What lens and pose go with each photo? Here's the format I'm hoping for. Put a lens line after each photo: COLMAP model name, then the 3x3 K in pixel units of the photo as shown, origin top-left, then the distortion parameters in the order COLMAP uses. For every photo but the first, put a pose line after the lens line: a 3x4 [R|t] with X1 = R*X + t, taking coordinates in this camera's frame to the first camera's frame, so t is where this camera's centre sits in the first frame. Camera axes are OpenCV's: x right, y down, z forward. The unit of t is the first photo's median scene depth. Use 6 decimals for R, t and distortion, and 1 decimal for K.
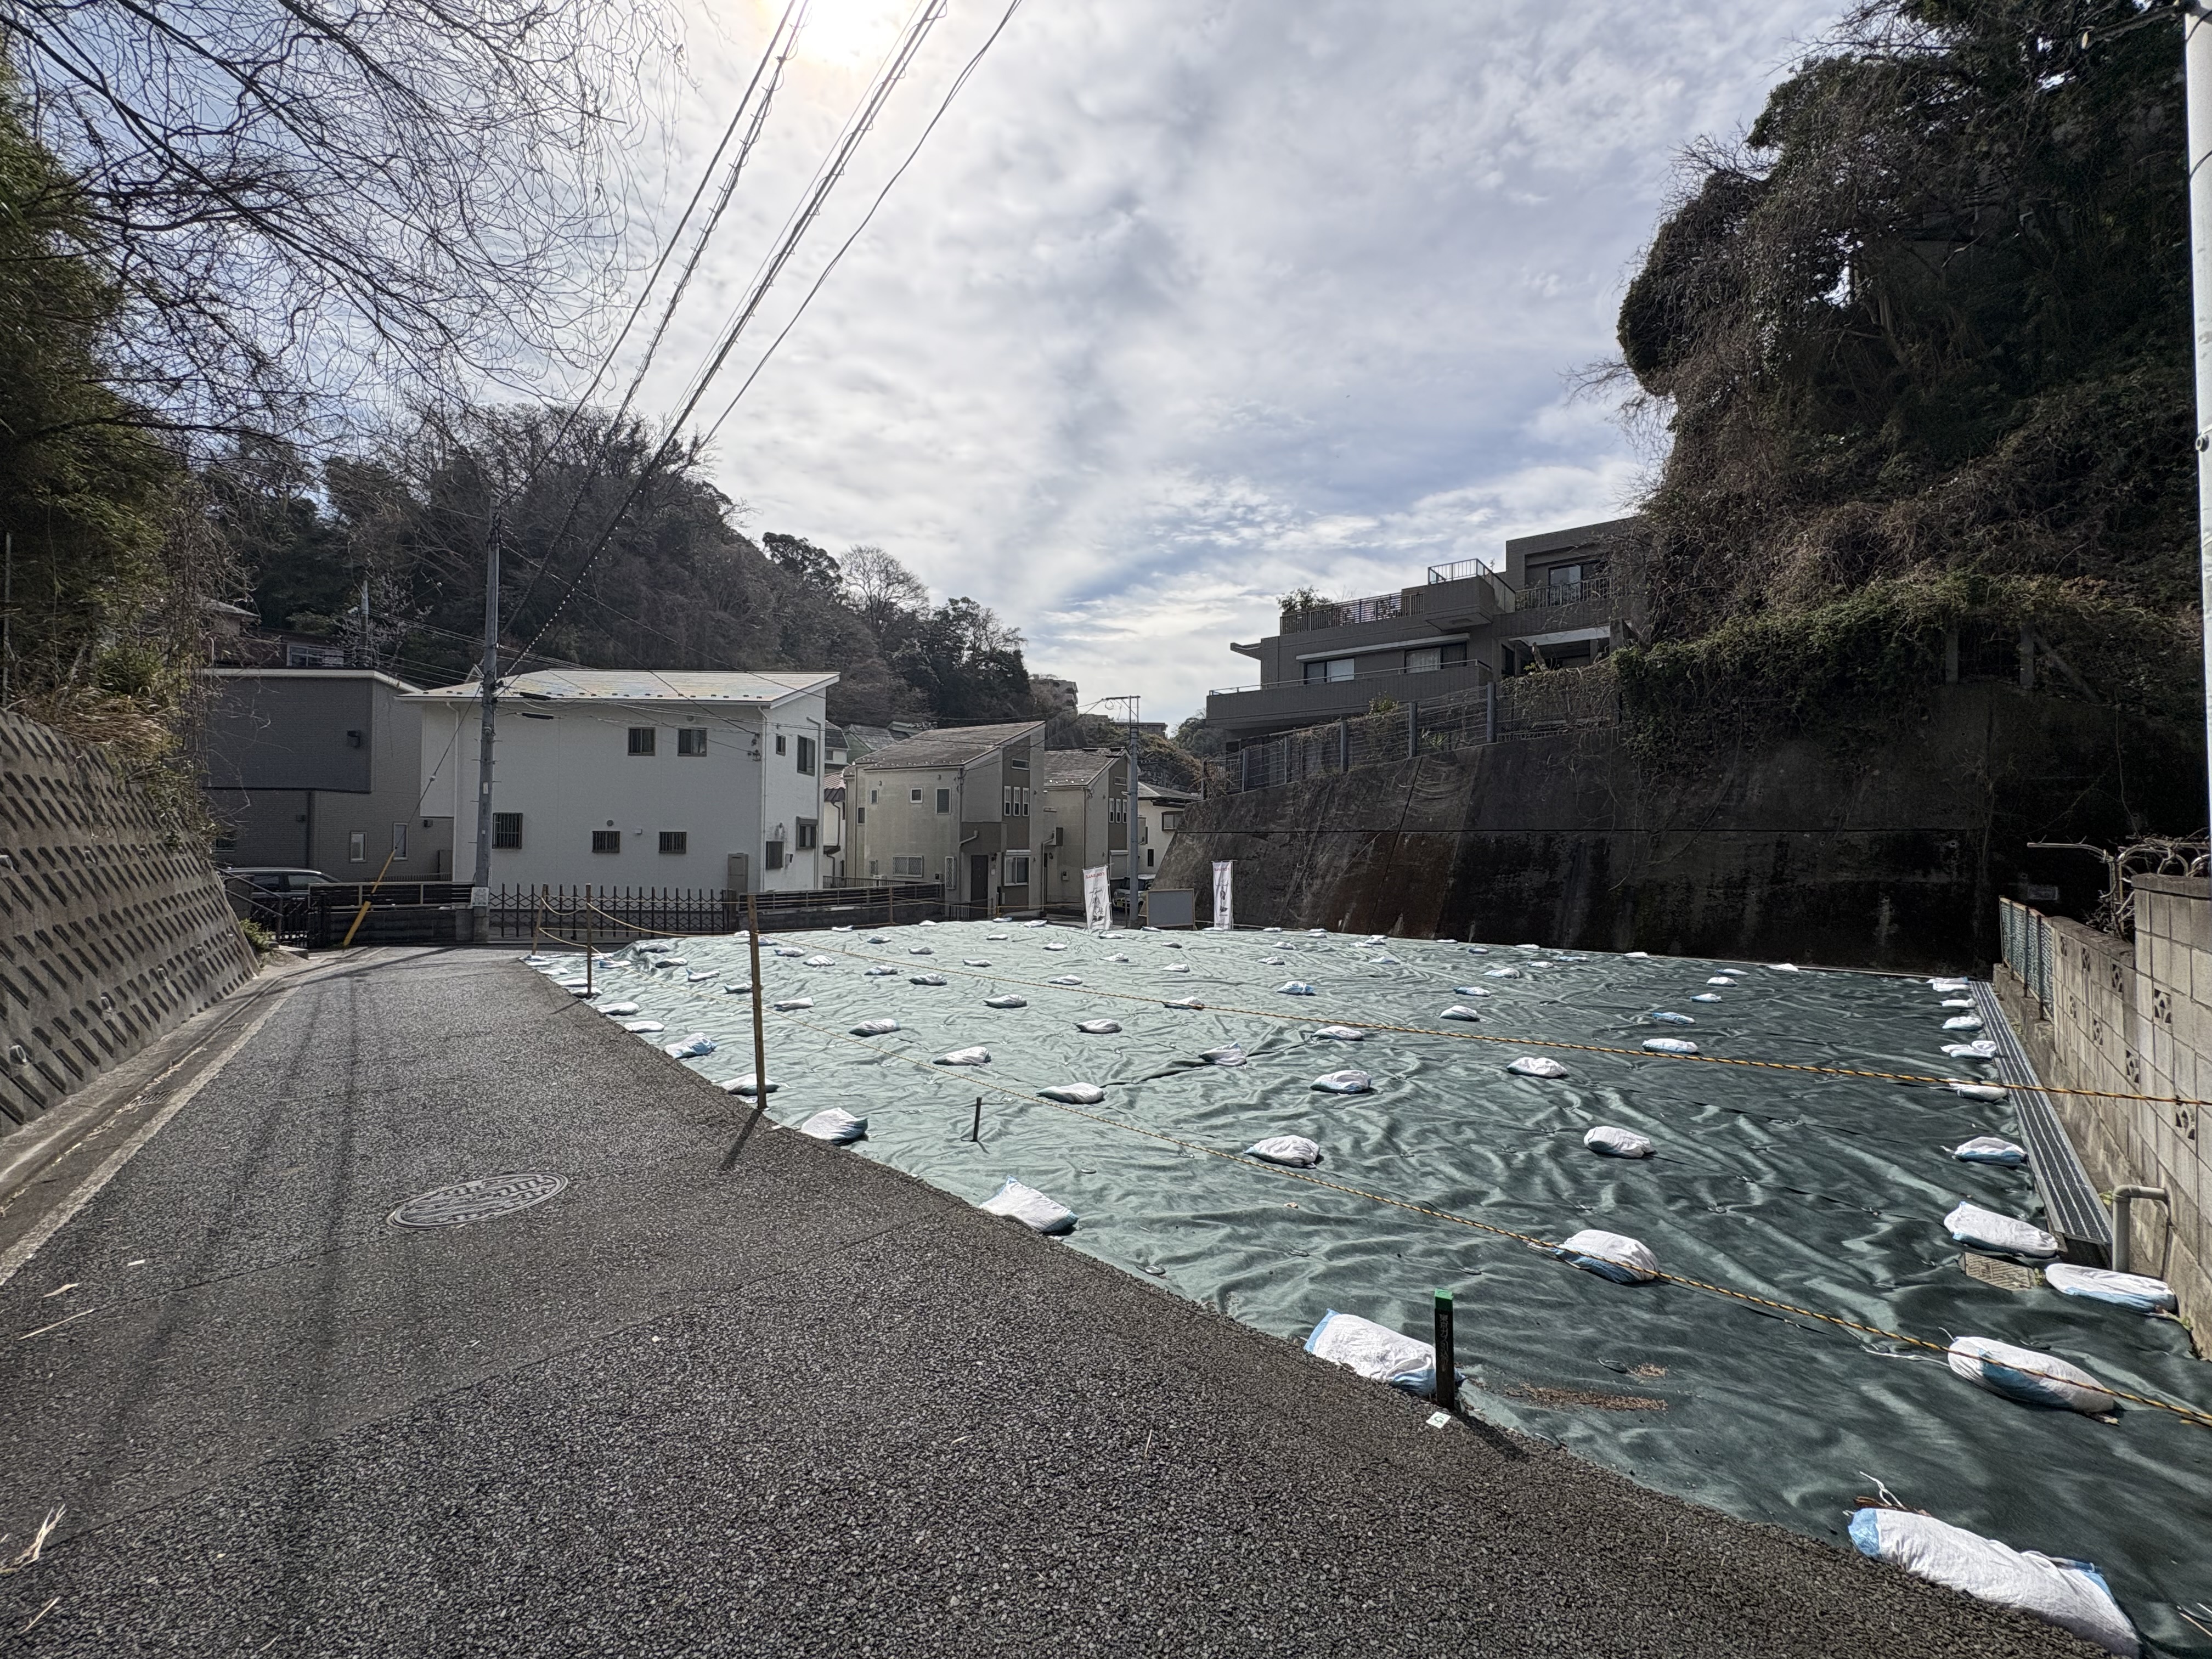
lens RADIAL K [[880.8, 0, 1090.1], [0, 880.8, 854.7], [0, 0, 1]] dist [0.001024, -0.000353]
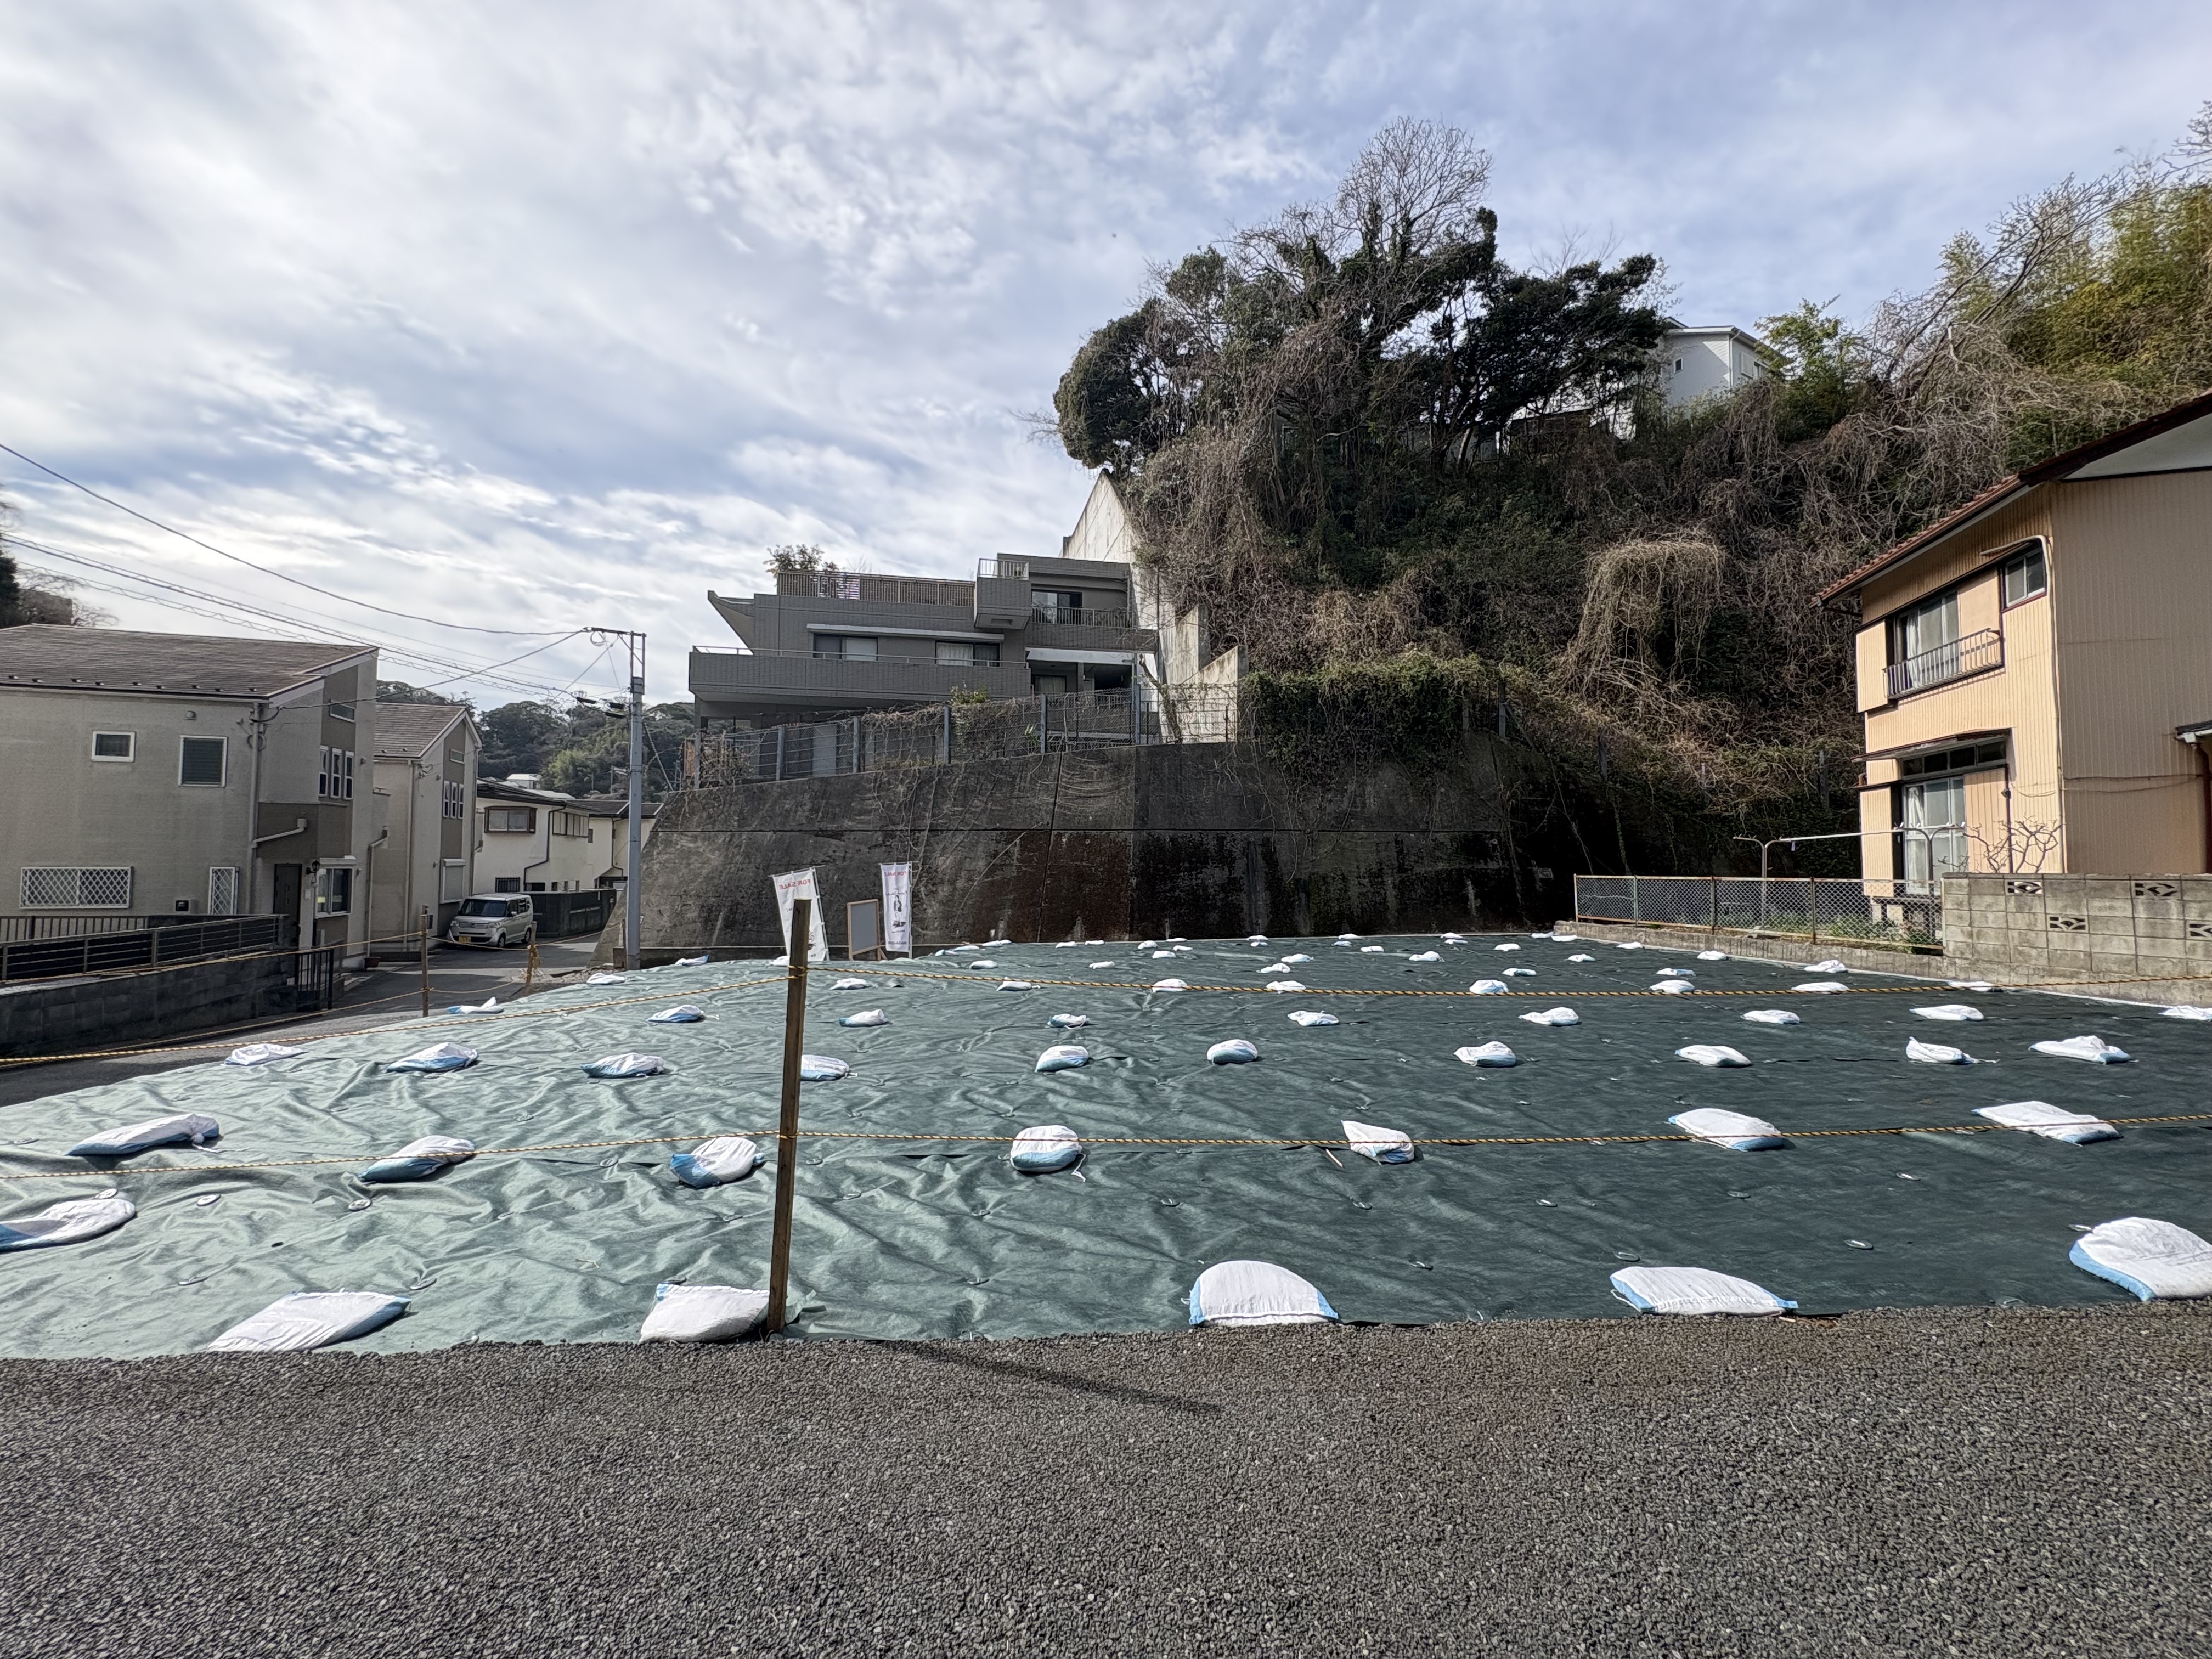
lens RADIAL K [[880.8, 0, 1106.1], [0, 880.8, 828.0], [0, 0, 1]] dist [0.001024, -0.000353]
pose [[0.633942, 0.022961, 0.773040, -0.228785], [0.012662, 0.999117, -0.040060, 0.006705], [-0.773277, 0.035184, 0.633091, 0.251990]]
